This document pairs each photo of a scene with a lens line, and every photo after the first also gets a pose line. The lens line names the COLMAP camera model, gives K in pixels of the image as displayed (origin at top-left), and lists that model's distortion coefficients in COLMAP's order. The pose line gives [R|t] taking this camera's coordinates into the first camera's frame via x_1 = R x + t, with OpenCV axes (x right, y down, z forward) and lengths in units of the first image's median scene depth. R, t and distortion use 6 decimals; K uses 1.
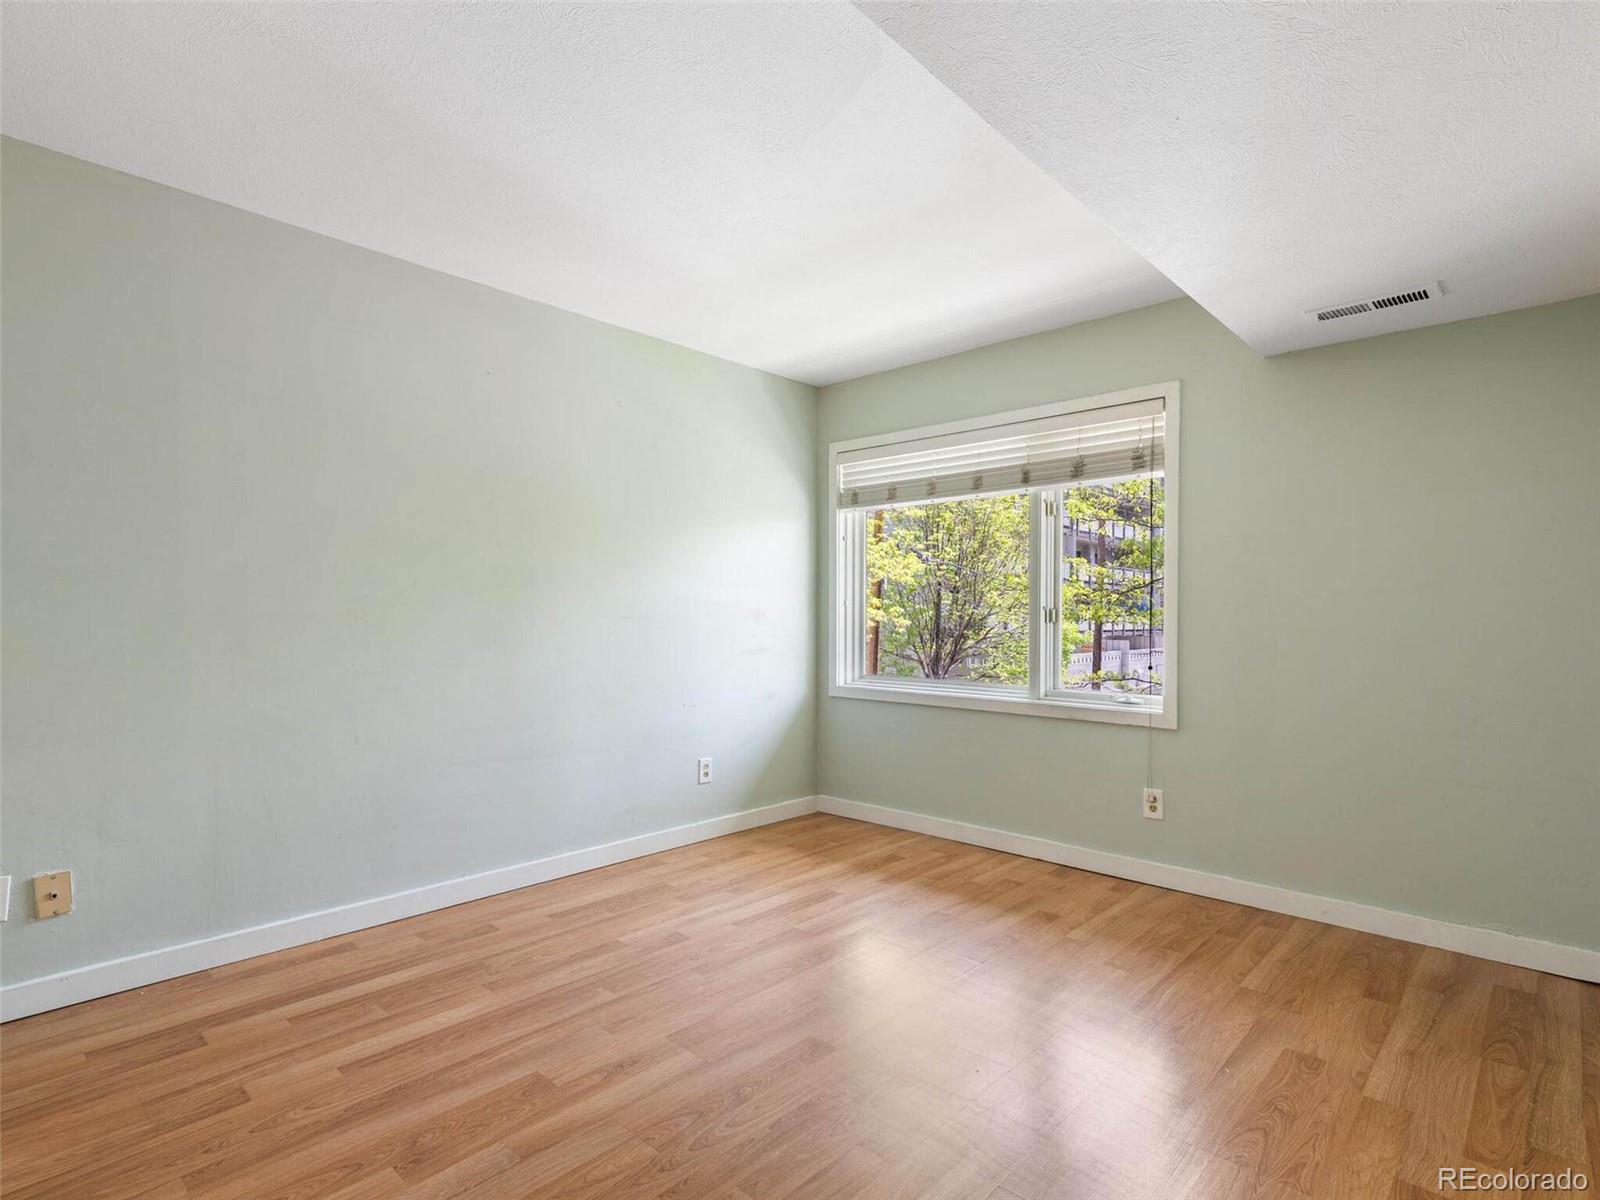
lens RADIAL K [[813.4, 0, 827.1], [0, 813.4, 638.5], [0, 0, 1]] dist [0.008449, -0.002364]
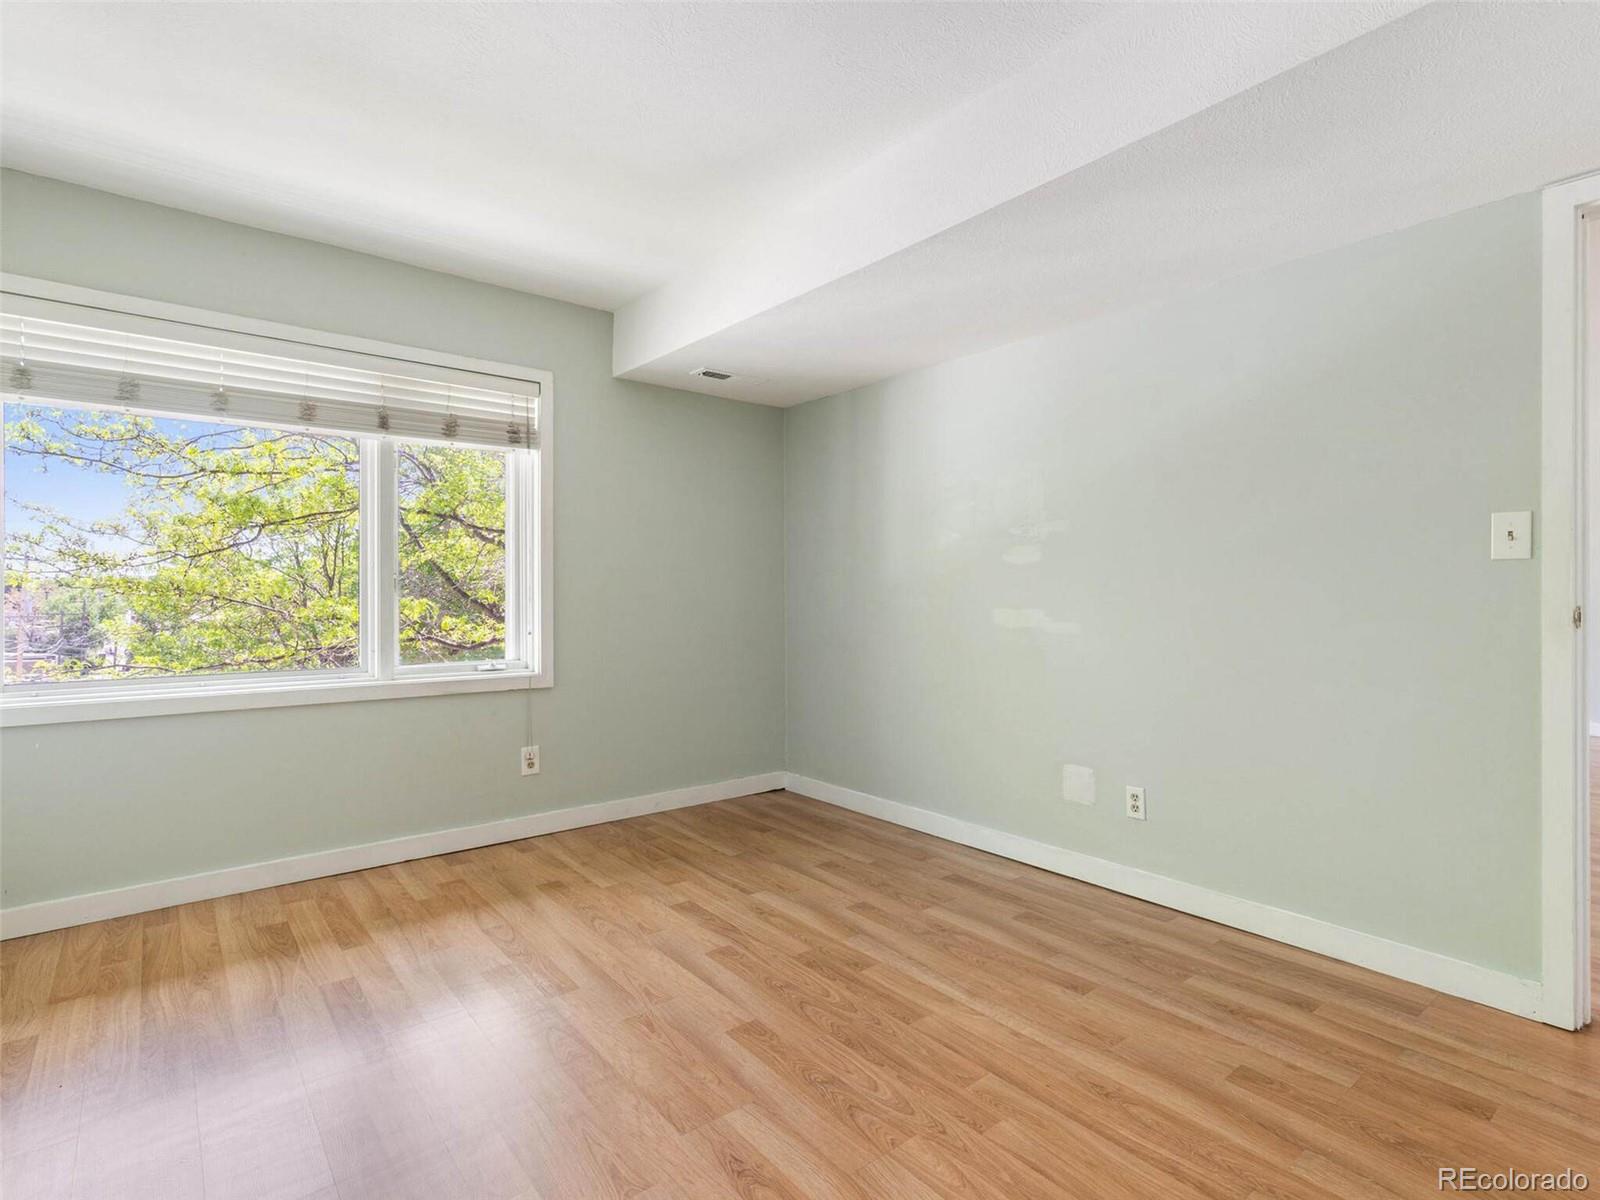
lens RADIAL K [[813.4, 0, 786.8], [0, 813.4, 598.0], [0, 0, 1]] dist [0.008449, -0.002364]
pose [[0.162718, -0.012770, 0.986590, -0.594839], [0.025926, 0.999626, 0.008663, -0.010001], [-0.986332, 0.024169, 0.162988, 0.493845]]
